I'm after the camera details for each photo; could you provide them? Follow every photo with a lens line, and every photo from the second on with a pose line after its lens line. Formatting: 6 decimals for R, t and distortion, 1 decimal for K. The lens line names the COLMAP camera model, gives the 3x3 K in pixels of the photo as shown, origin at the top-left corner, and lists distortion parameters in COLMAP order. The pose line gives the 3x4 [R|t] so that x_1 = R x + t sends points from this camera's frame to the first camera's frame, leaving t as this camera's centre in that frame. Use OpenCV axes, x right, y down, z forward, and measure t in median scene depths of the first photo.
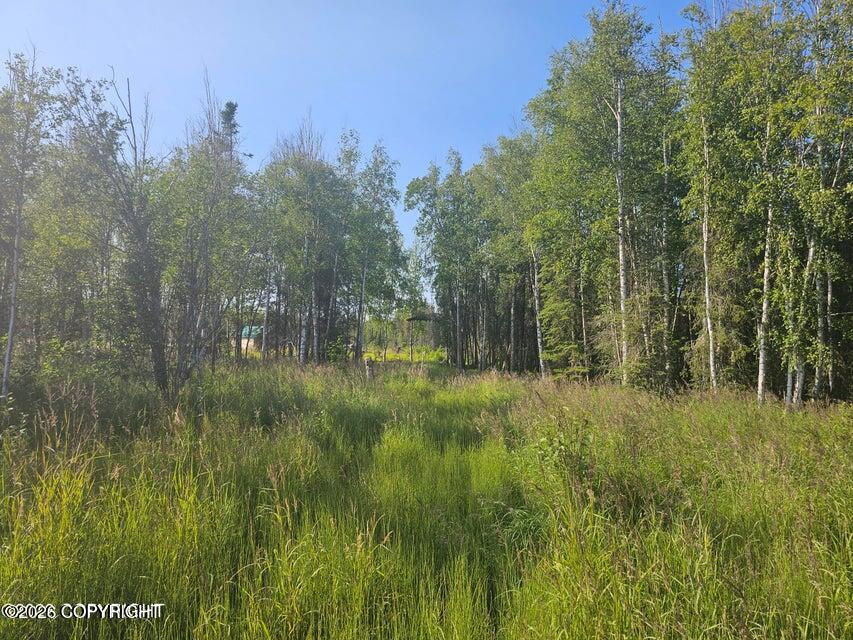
lens RADIAL K [[578.1, 0, 420.4], [0, 578.1, 315.5], [0, 0, 1]] dist [0.082082, -0.073683]
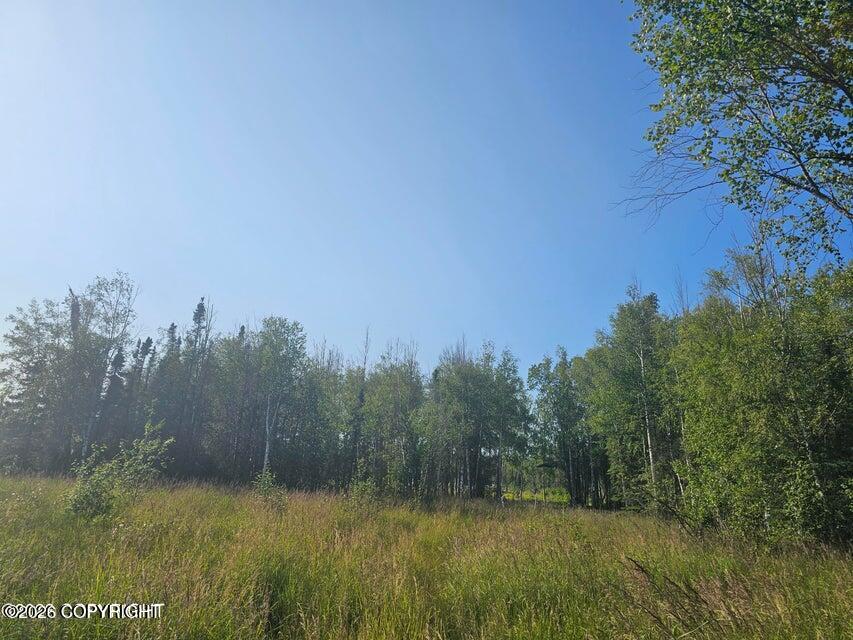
lens RADIAL K [[578.1, 0, 420.4], [0, 578.1, 315.5], [0, 0, 1]] dist [0.082082, -0.073683]
pose [[0.971554, -0.054812, -0.230388, 0.055644], [0.000697, 0.973505, -0.228665, -0.030375], [0.236817, 0.222000, 0.945851, -0.457477]]
